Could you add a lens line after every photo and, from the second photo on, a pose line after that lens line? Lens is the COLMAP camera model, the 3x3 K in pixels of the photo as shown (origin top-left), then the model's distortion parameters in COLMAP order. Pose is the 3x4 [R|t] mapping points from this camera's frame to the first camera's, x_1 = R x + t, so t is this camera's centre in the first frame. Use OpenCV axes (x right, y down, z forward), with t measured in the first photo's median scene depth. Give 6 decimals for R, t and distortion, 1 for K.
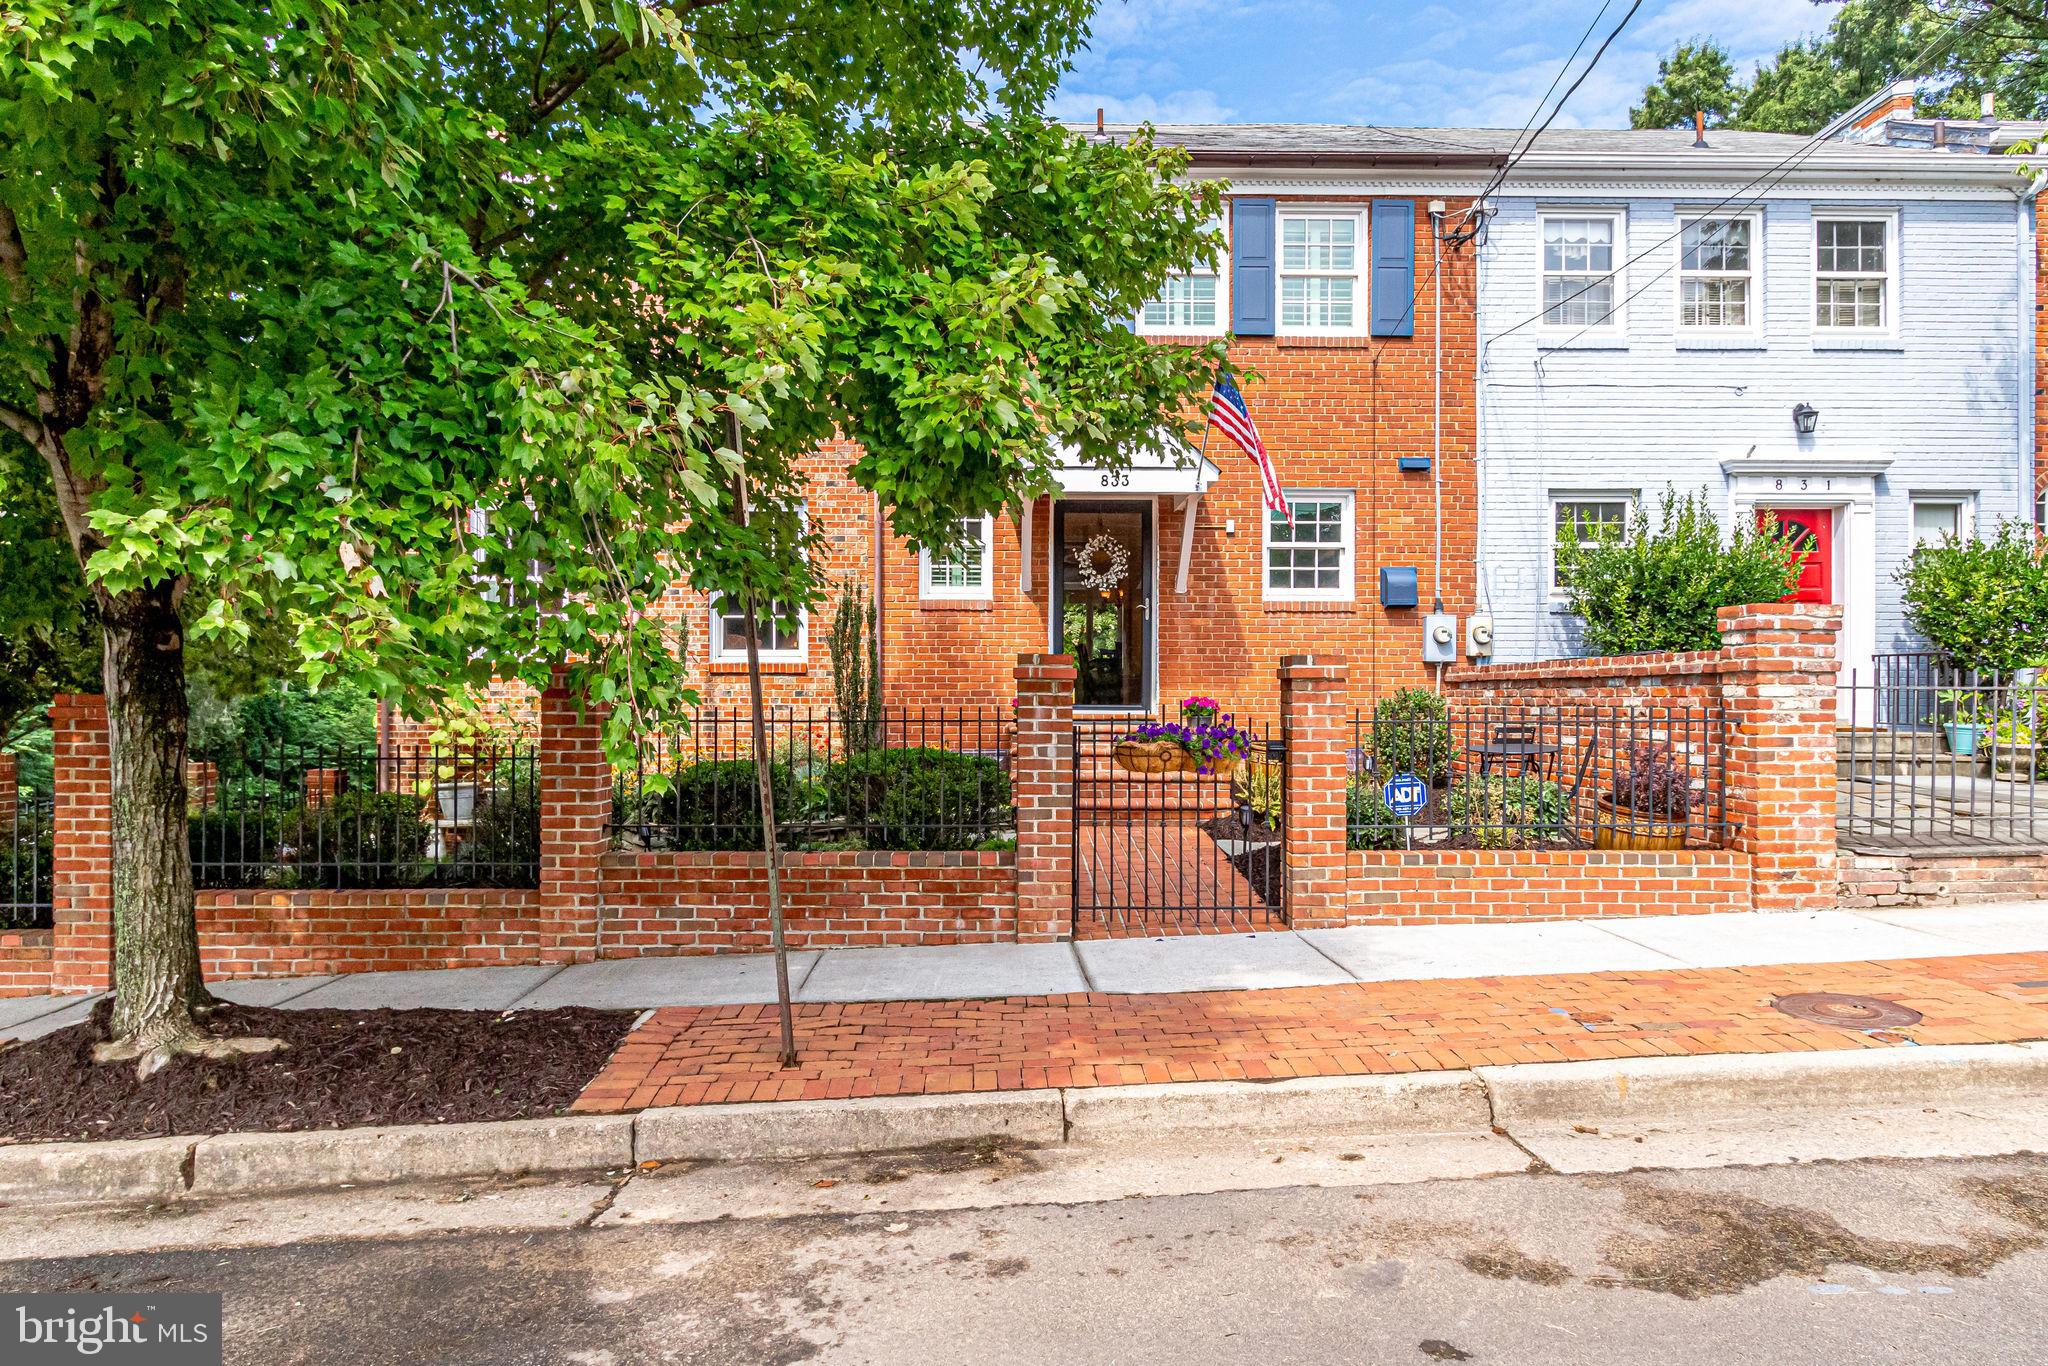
lens RADIAL K [[1218.6, 0, 1024.0], [0, 1218.6, 683.0], [0, 0, 1]] dist [0.000086, -0.000174]
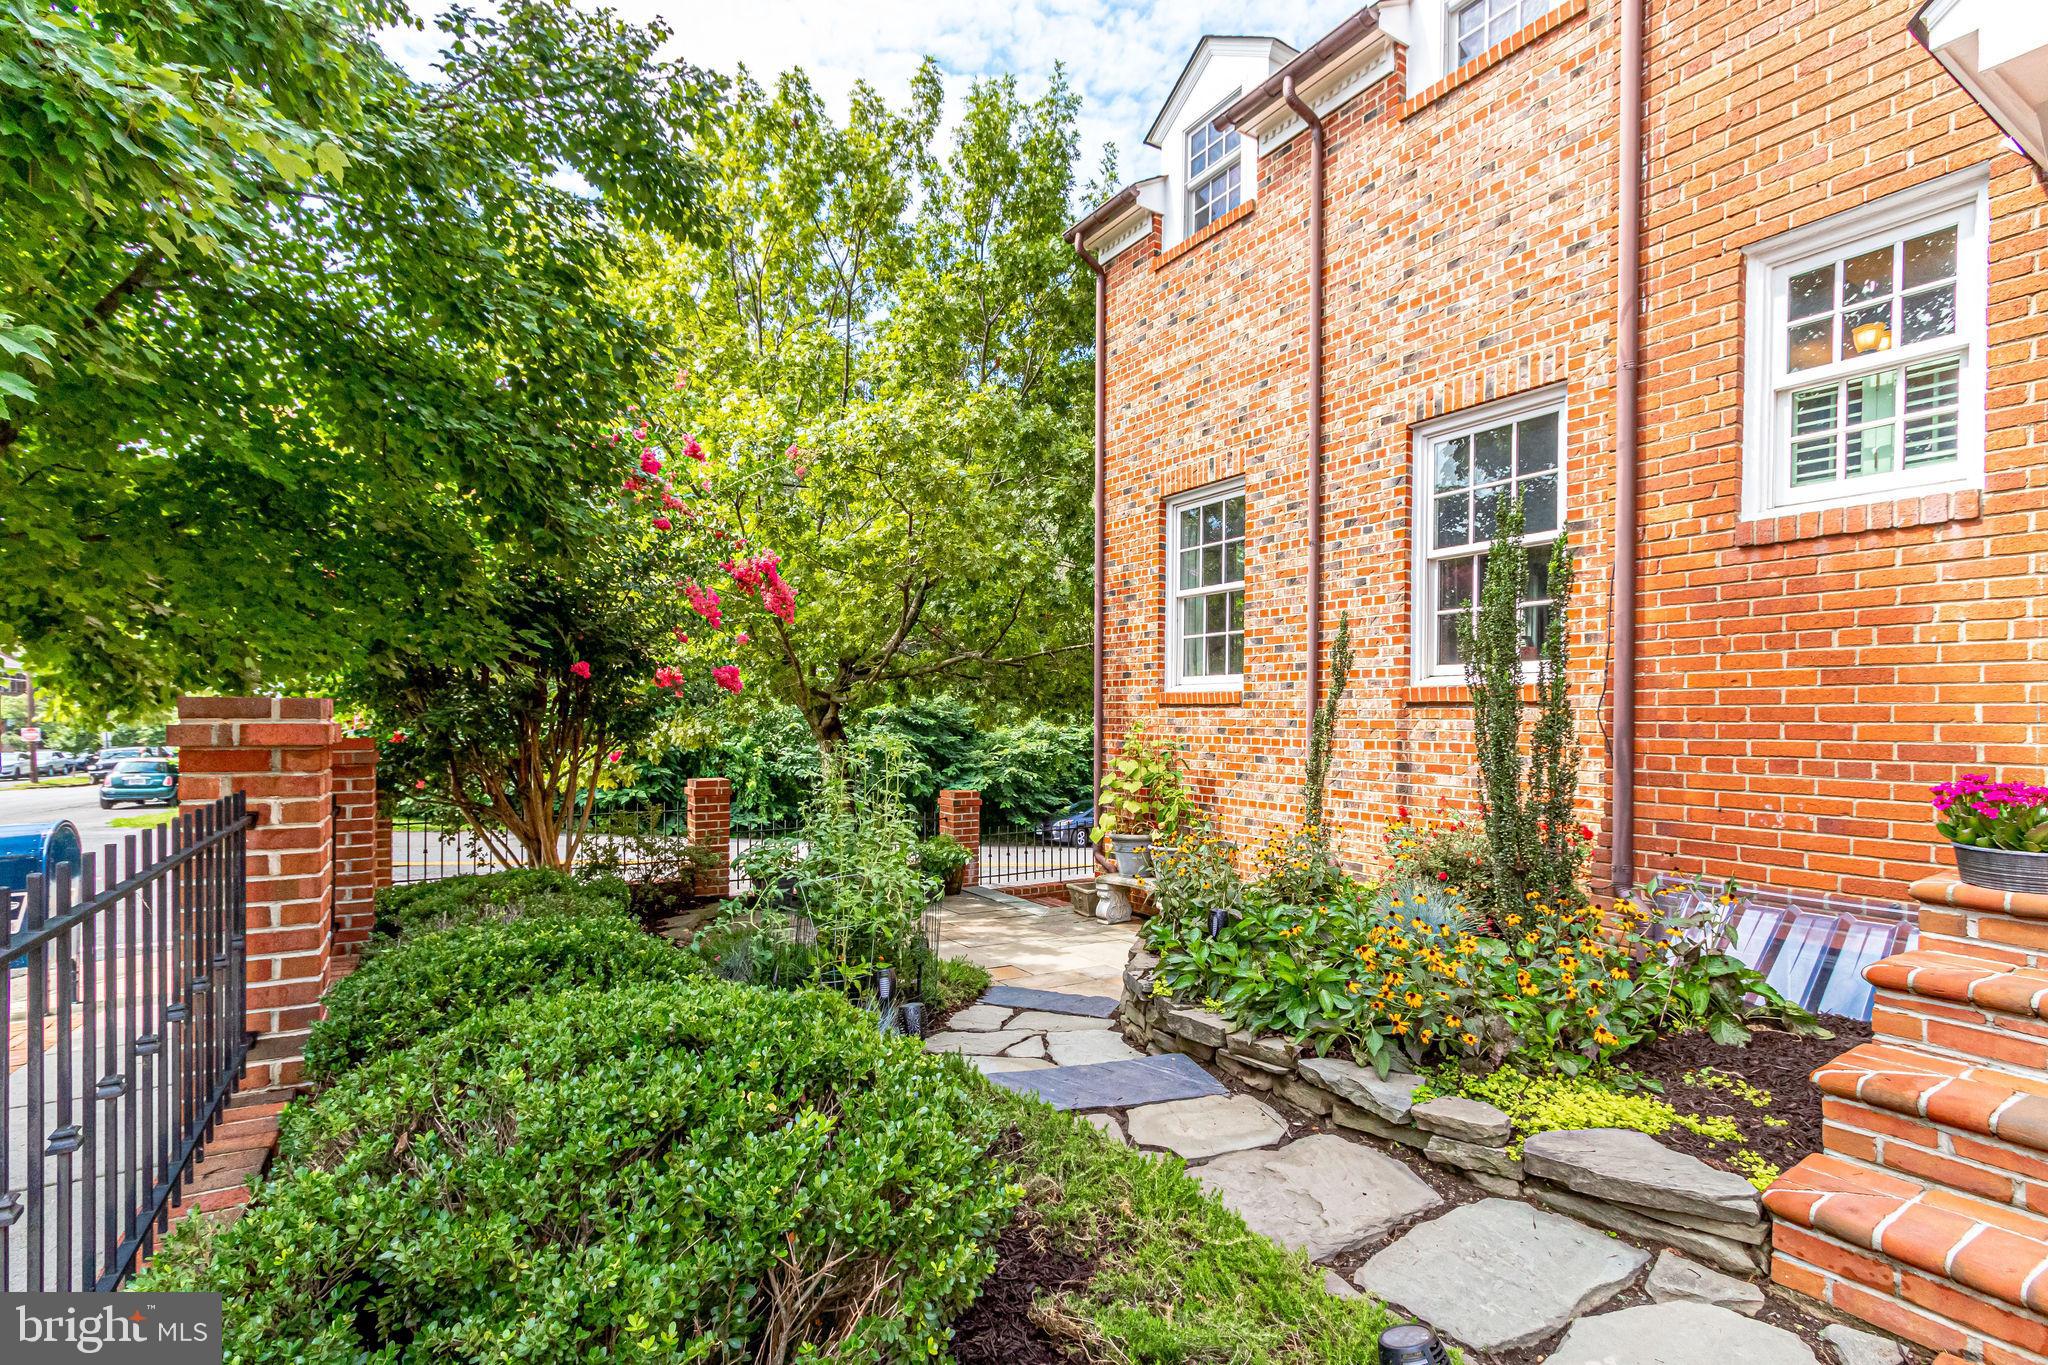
lens RADIAL K [[947.9, 0, 1013.3], [0, 947.9, 692.6], [0, 0, 1]] dist [-0.000993, -0.000290]
pose [[0.512095, -0.018863, -0.858722, 0.064405], [0.004595, 0.999805, -0.019222, -0.005395], [0.858916, 0.005897, 0.512082, 0.616794]]
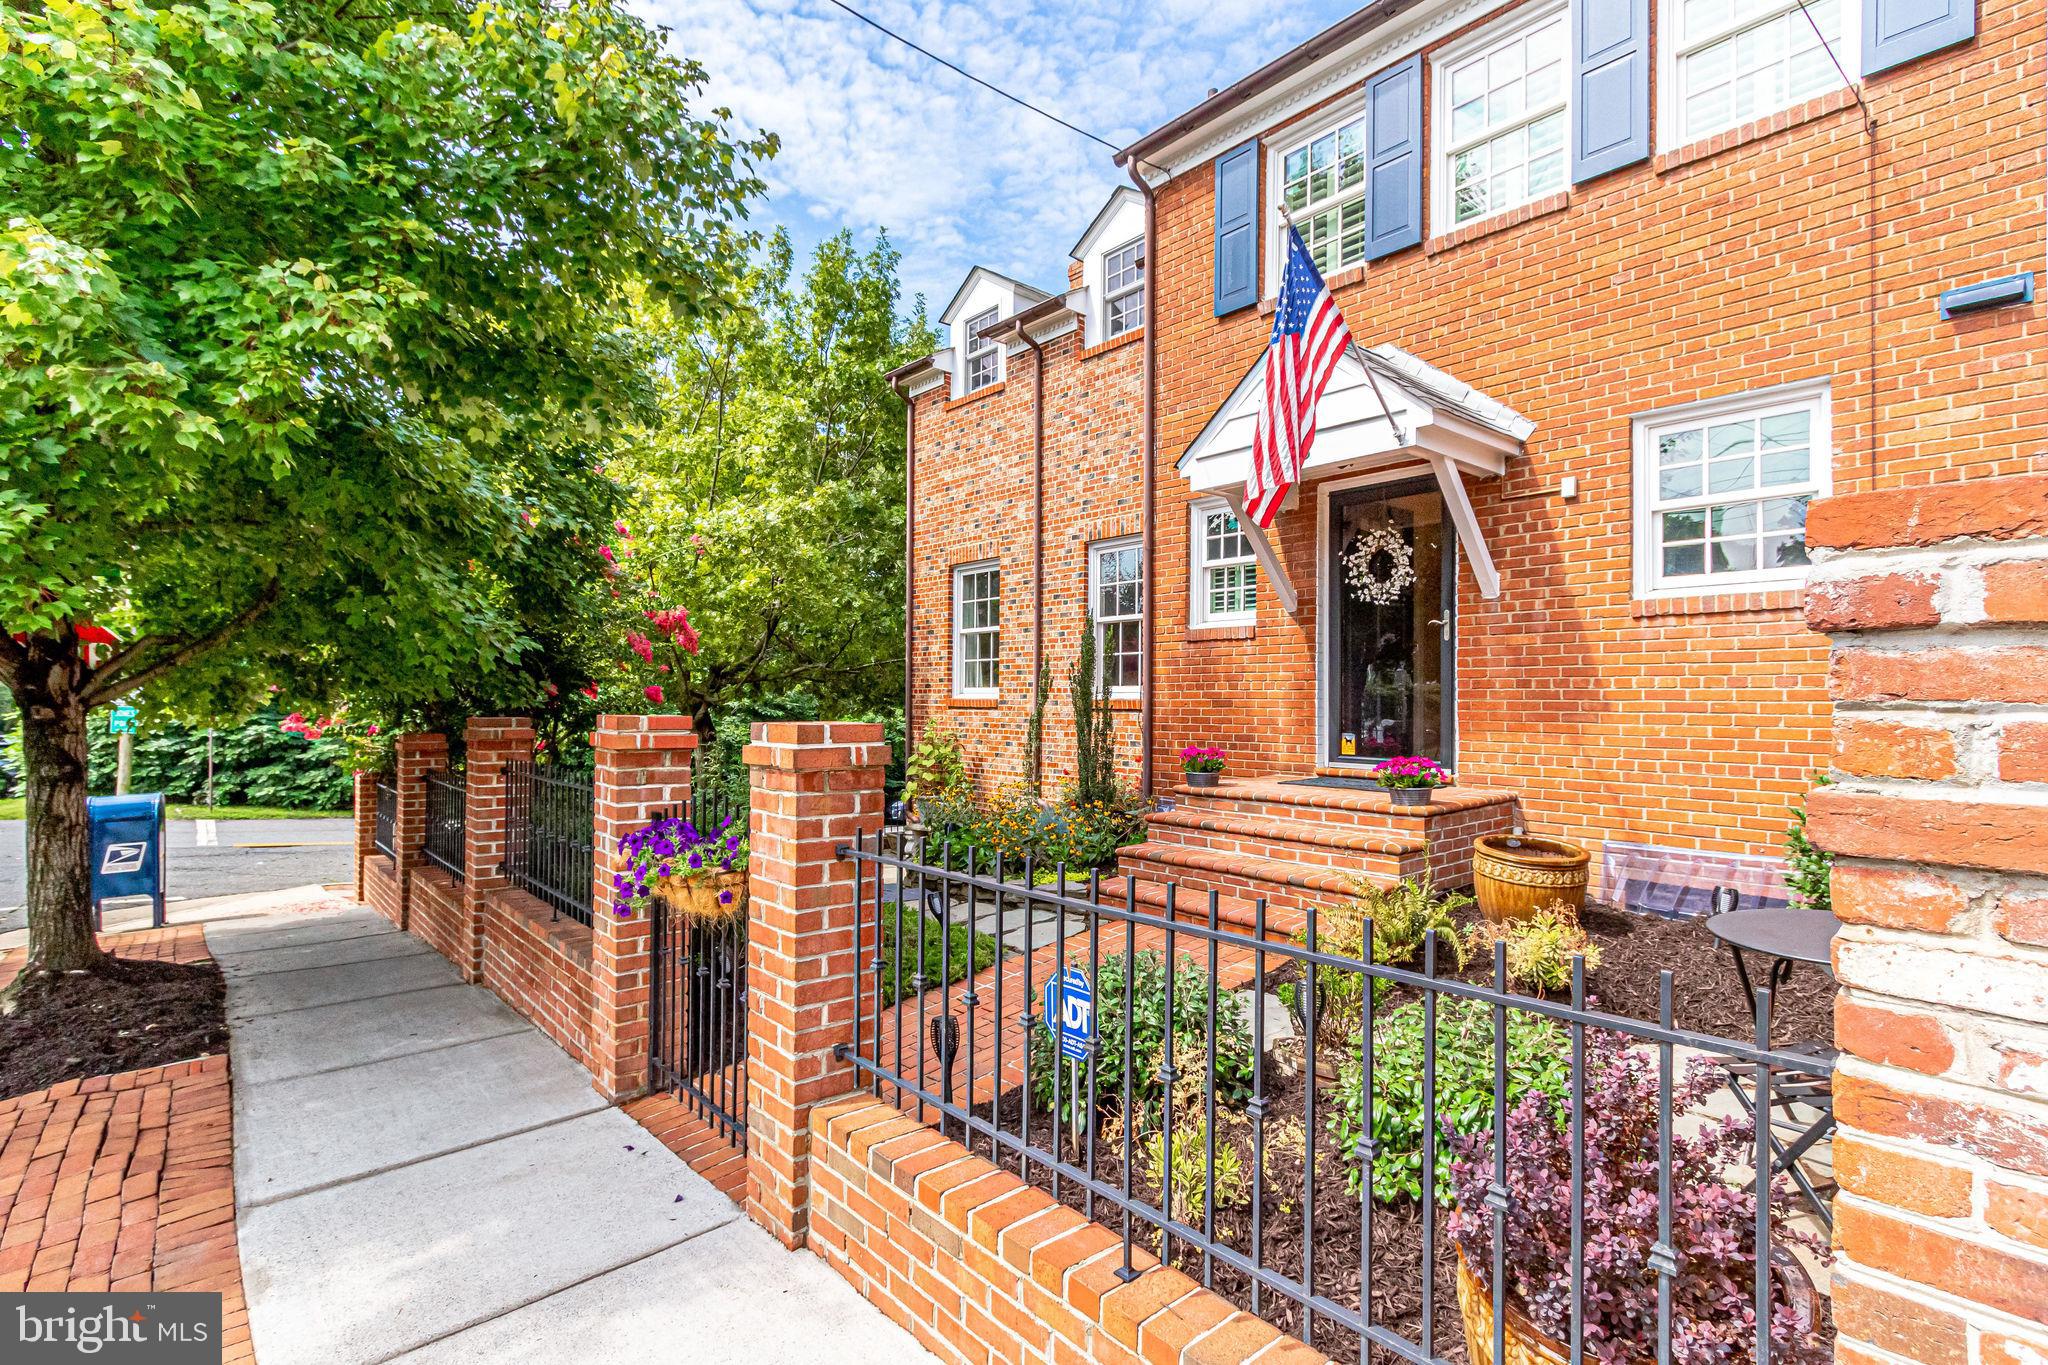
lens RADIAL K [[947.9, 0, 1013.3], [0, 947.9, 692.6], [0, 0, 1]] dist [-0.000993, -0.000290]
pose [[0.642775, -0.006421, -0.766028, 0.359203], [0.003386, 0.999979, -0.005541, -0.019524], [0.766048, 0.000968, 0.642783, 0.457542]]
